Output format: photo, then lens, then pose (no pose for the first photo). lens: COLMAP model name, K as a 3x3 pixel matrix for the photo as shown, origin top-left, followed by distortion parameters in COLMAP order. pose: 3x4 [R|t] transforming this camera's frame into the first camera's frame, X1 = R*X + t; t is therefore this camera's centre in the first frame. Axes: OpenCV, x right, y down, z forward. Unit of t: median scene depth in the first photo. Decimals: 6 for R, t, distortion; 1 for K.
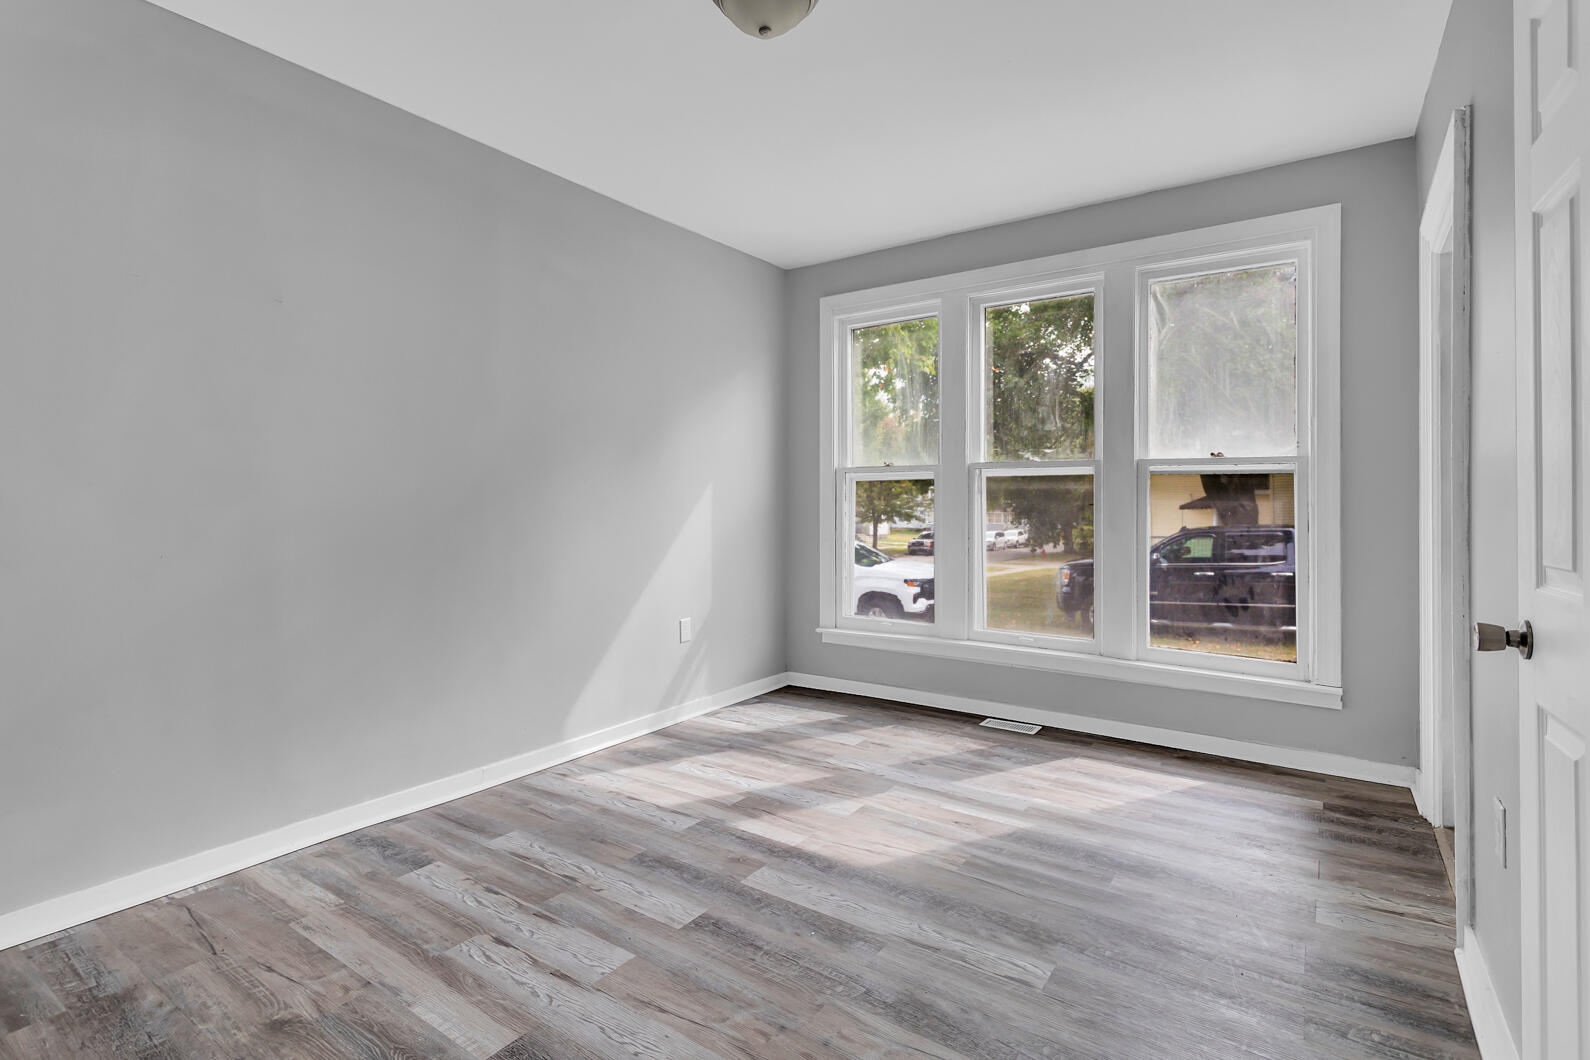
lens RADIAL K [[752.8, 0, 793.4], [0, 752.8, 511.8], [0, 0, 1]] dist [-0.000499, 0.000426]
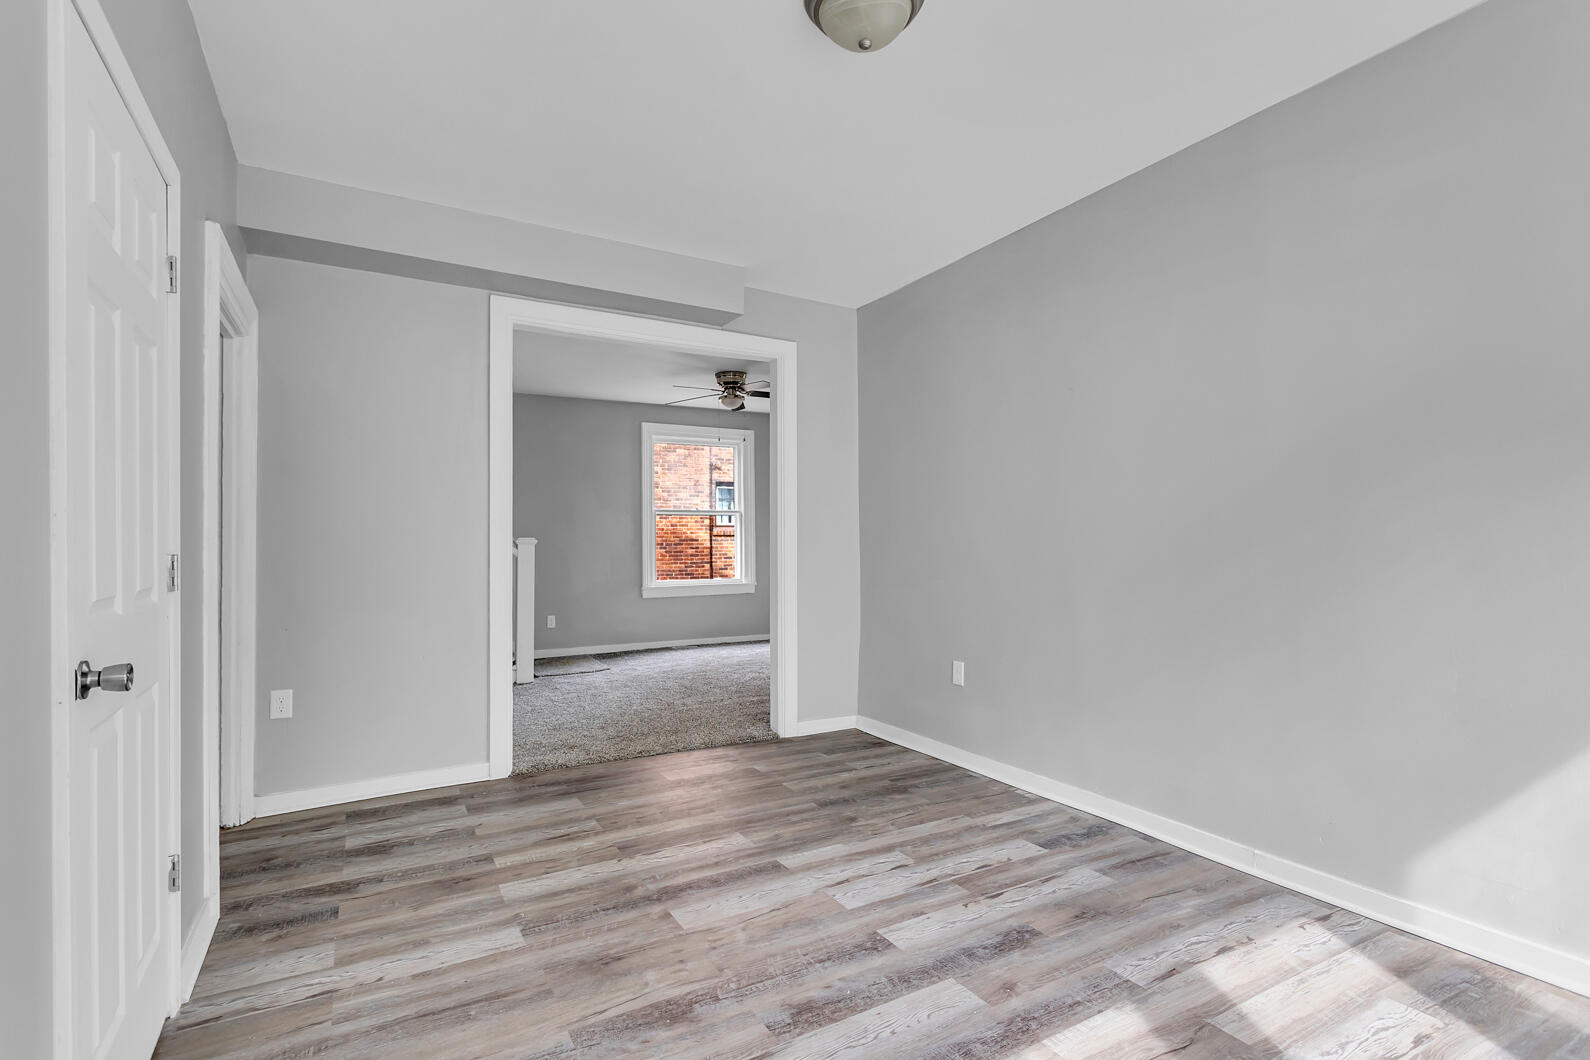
lens RADIAL K [[774.2, 0, 795.5], [0, 774.2, 555.5], [0, 0, 1]] dist [-0.000817, -0.000103]
pose [[-0.423444, 0.016992, -0.905763, 0.823140], [-0.002027, 0.999804, 0.019703, -0.012821], [0.905920, 0.010179, -0.423326, 1.235974]]
